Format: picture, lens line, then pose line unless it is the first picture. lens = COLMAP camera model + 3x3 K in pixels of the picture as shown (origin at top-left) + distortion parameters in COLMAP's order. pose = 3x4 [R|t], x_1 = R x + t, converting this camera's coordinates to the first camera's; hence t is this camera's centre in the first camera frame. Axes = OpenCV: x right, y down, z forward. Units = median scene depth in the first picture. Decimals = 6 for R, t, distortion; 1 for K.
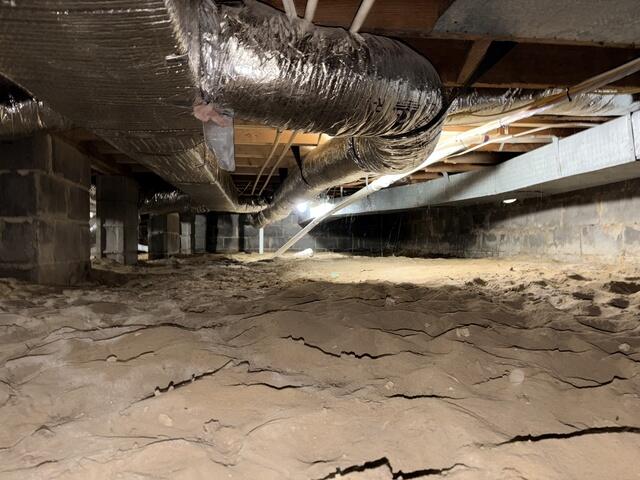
lens RADIAL K [[477.5, 0, 324.5], [0, 477.5, 240.3], [0, 0, 1]] dist [0.008174, -0.003938]
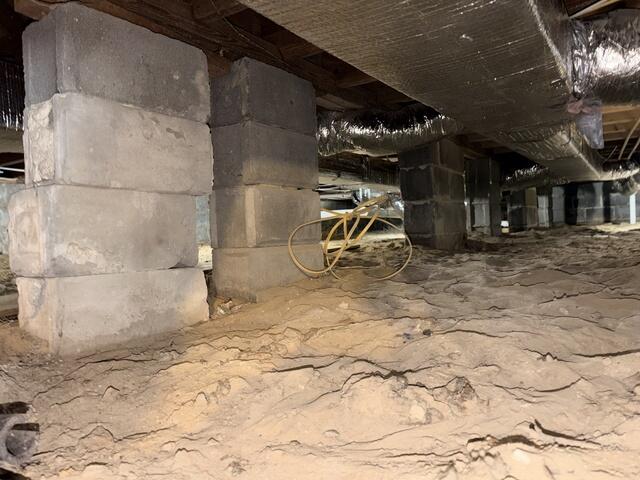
lens RADIAL K [[477.5, 0, 322.8], [0, 477.5, 240.9], [0, 0, 1]] dist [0.008174, -0.003938]
pose [[0.759581, -0.018851, -0.650140, 0.017753], [0.050946, 0.998233, 0.030578, 0.005970], [0.648415, -0.056349, 0.759199, -0.121739]]
